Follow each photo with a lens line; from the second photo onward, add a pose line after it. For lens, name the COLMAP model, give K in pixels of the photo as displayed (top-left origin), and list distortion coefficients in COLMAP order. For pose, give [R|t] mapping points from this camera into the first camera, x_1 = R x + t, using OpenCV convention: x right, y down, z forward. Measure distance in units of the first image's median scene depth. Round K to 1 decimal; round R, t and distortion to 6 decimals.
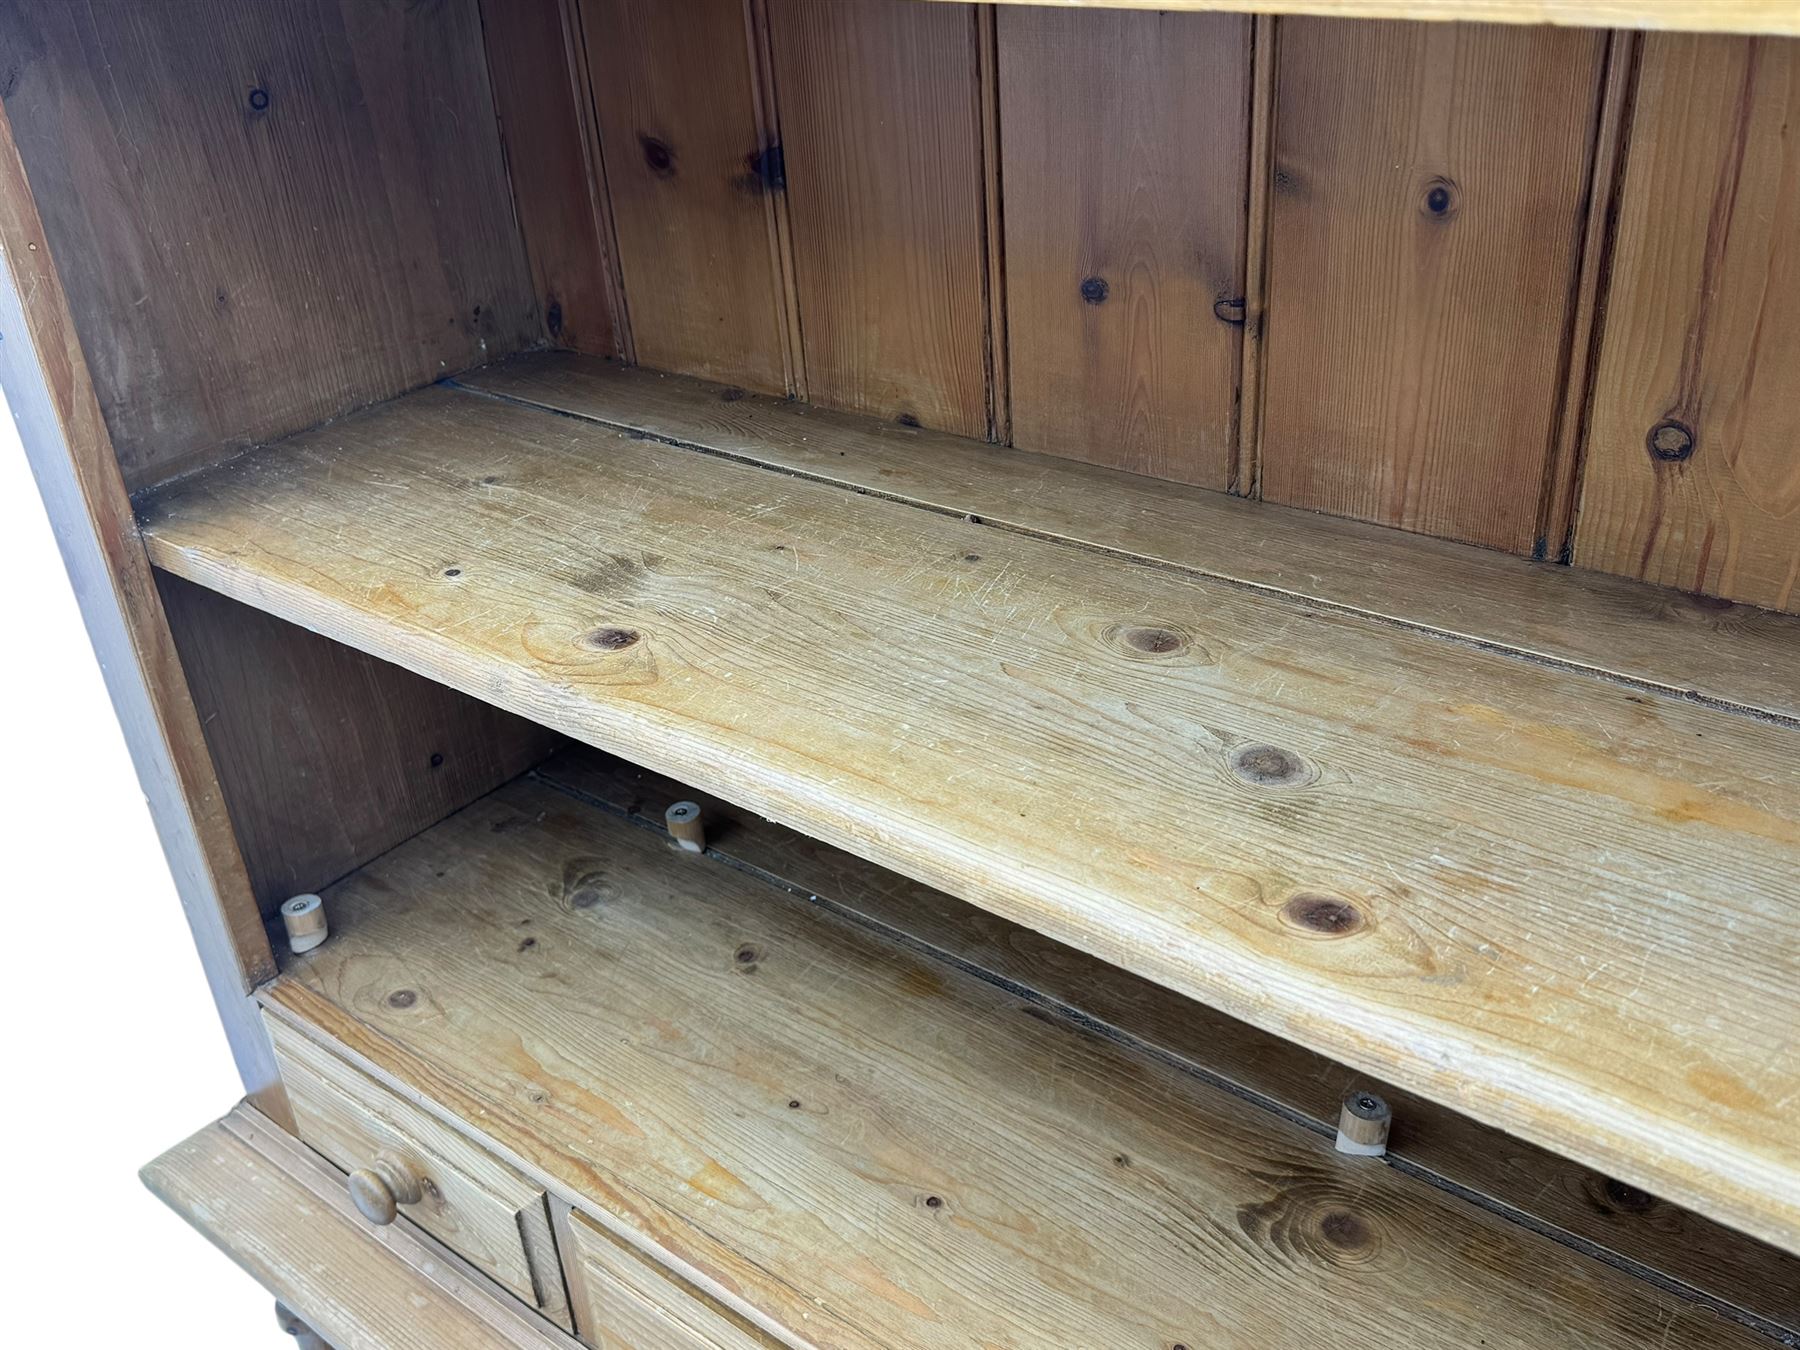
lens RADIAL K [[1684.0, 0, 893.7], [0, 1684.0, 657.0], [0, 0, 1]] dist [0.049772, 0.000000]
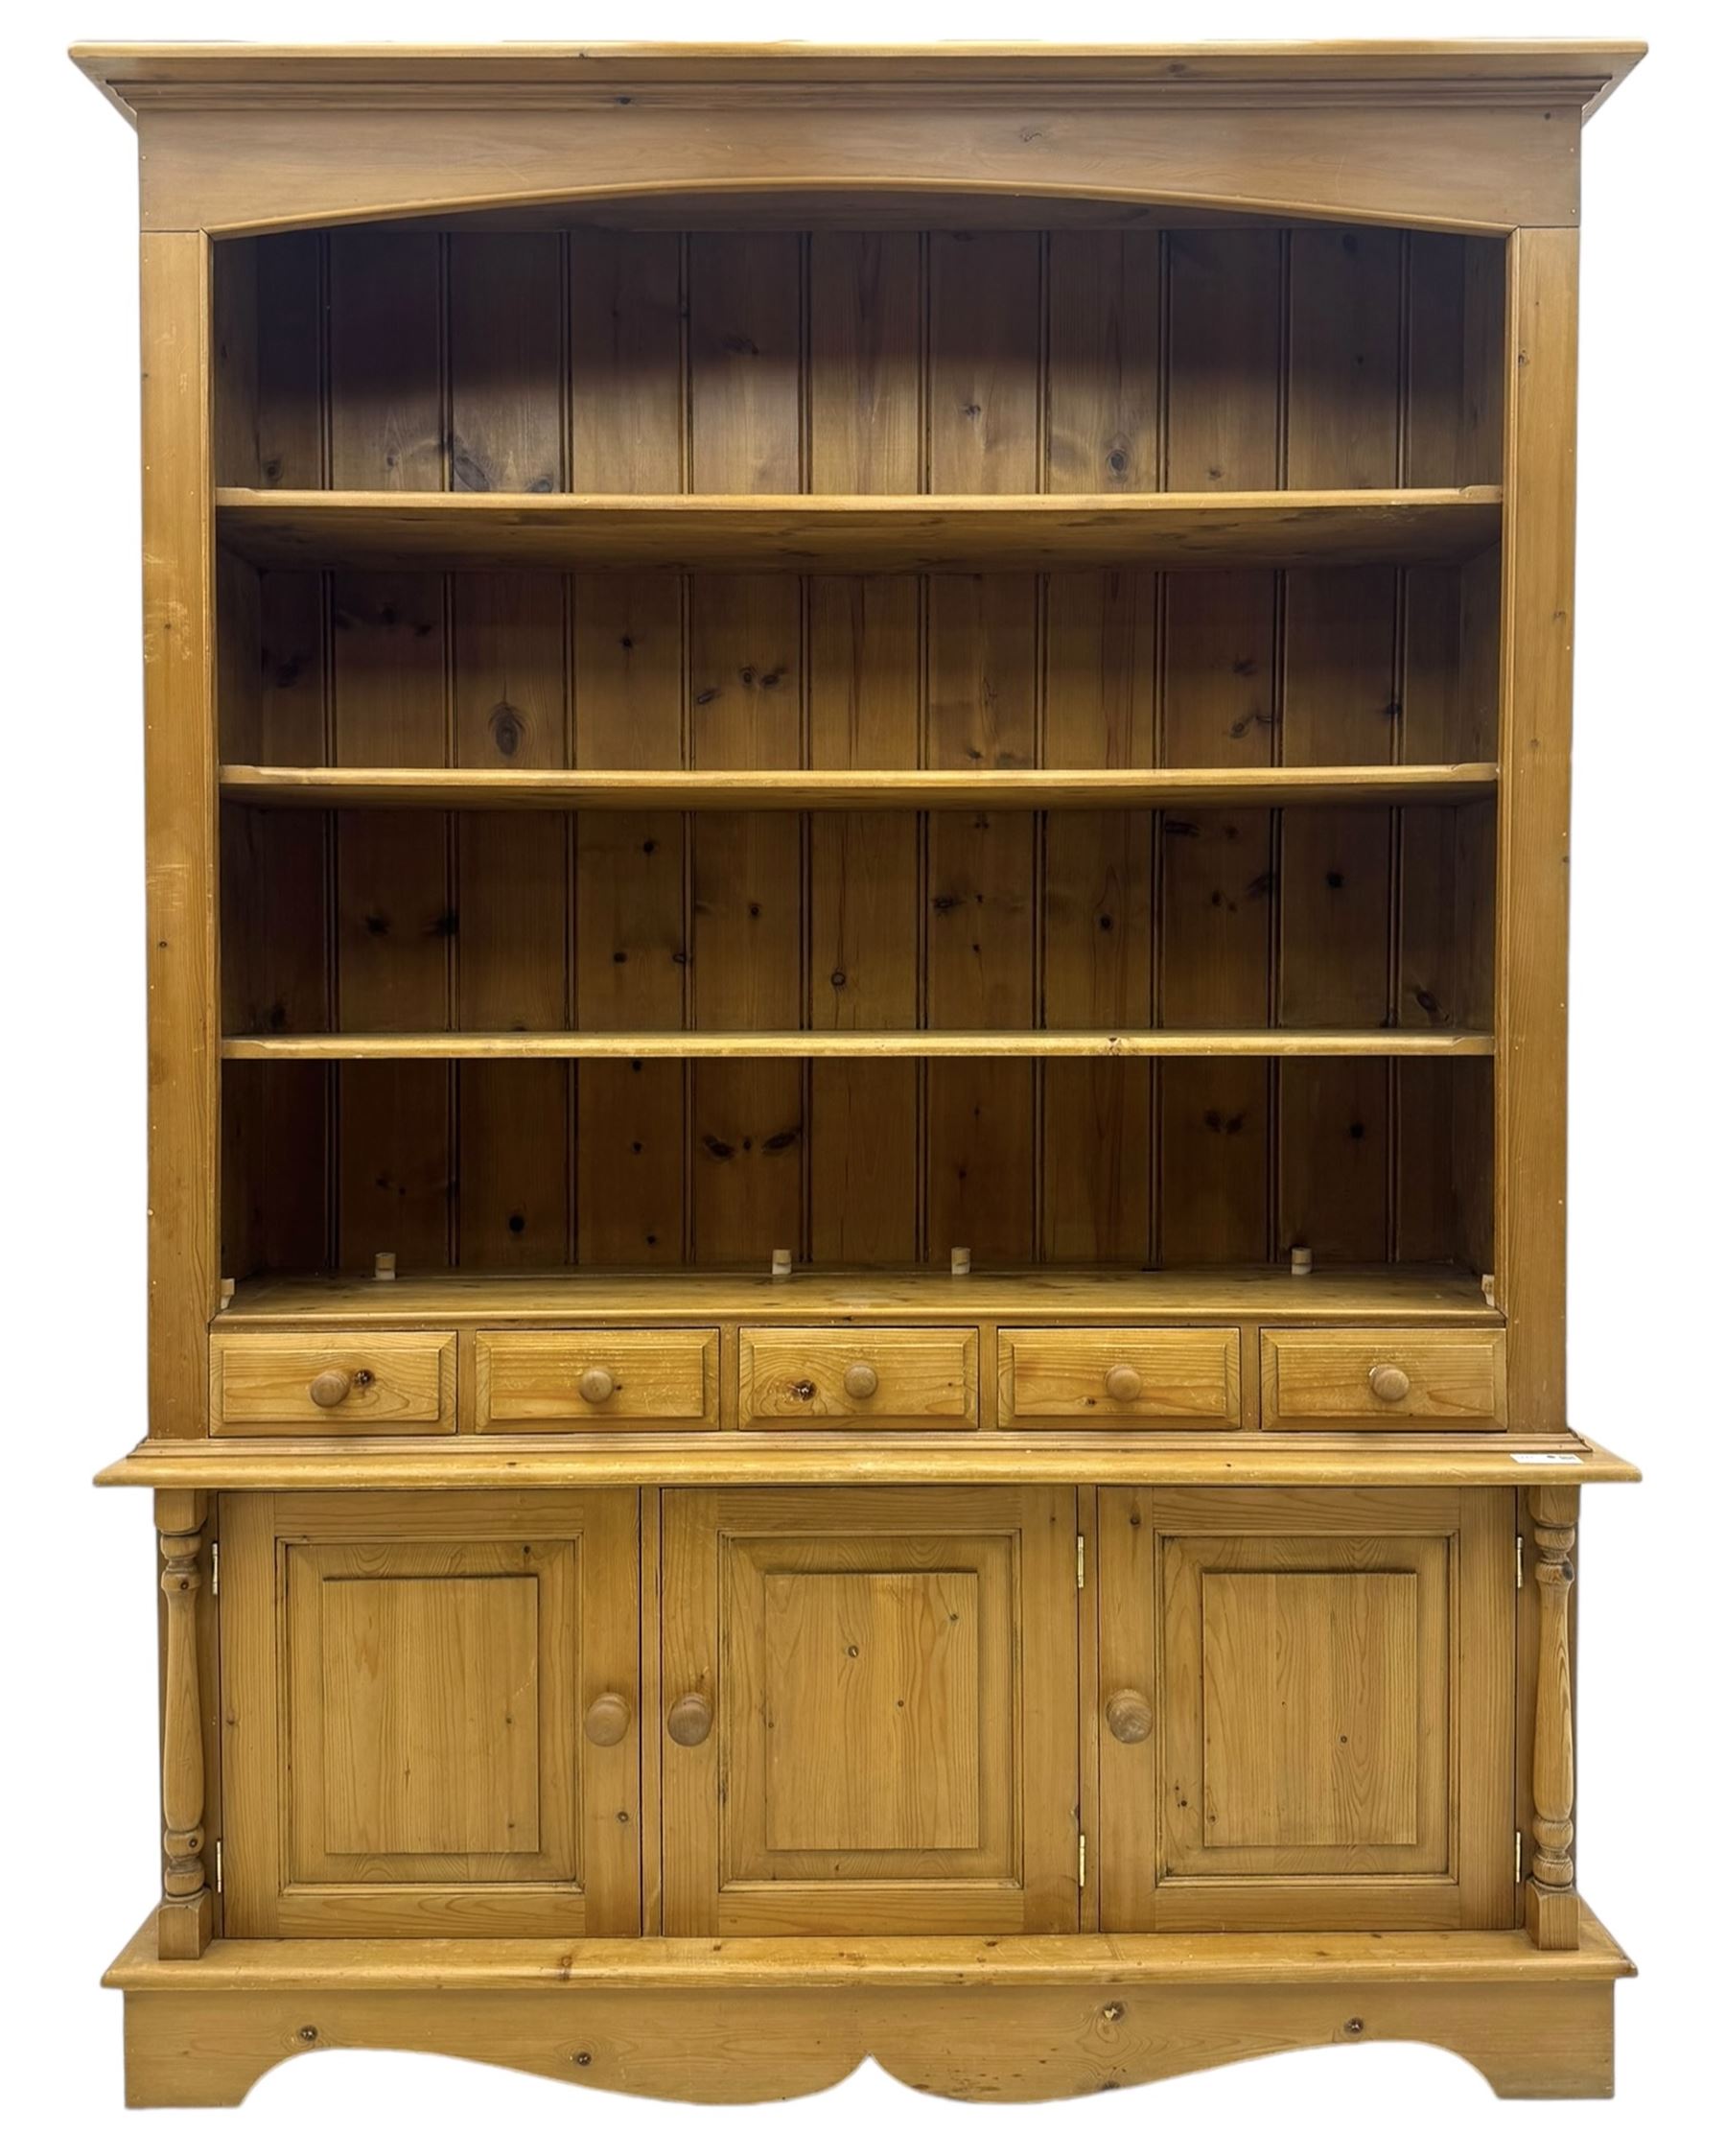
lens RADIAL K [[1751.3, 0, 873.2], [0, 1751.3, 1073.8], [0, 0, 1]] dist [0.034114, -0.041619]
pose [[0.773711, 0.038770, 0.632352, -1.231966], [0.255337, 0.894388, -0.367252, 0.993018], [-0.579806, 0.445609, 0.682098, -0.934190]]
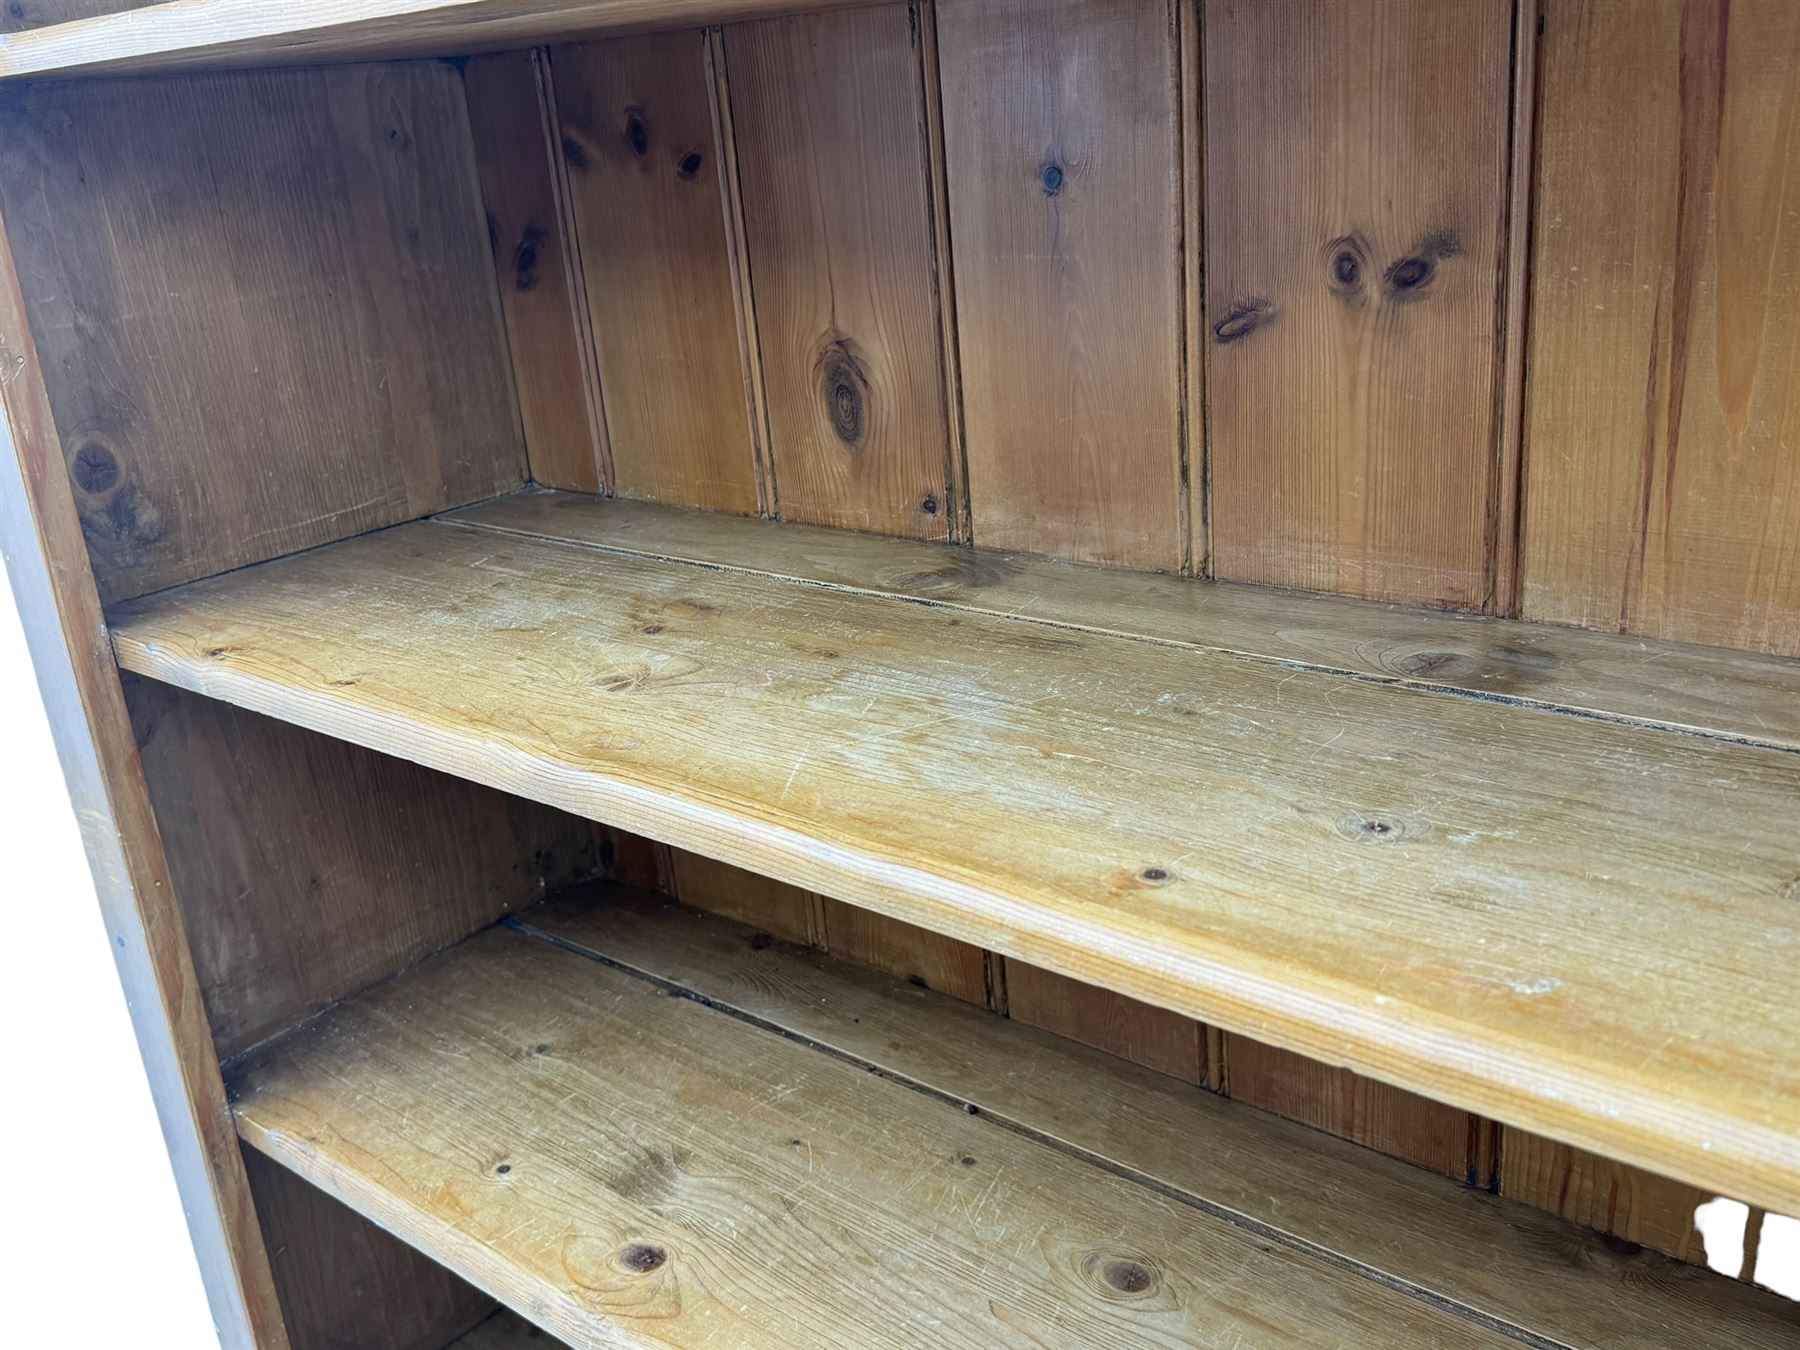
lens RADIAL K [[1630.5, 0, 908.0], [0, 1630.5, 662.9], [0, 0, 1]] dist [0.076616, -0.163143]
pose [[0.999756, -0.008715, -0.020292, 0.029869], [0.005282, 0.986534, -0.163470, -0.194425], [0.021443, 0.163323, 0.986340, -0.114458]]
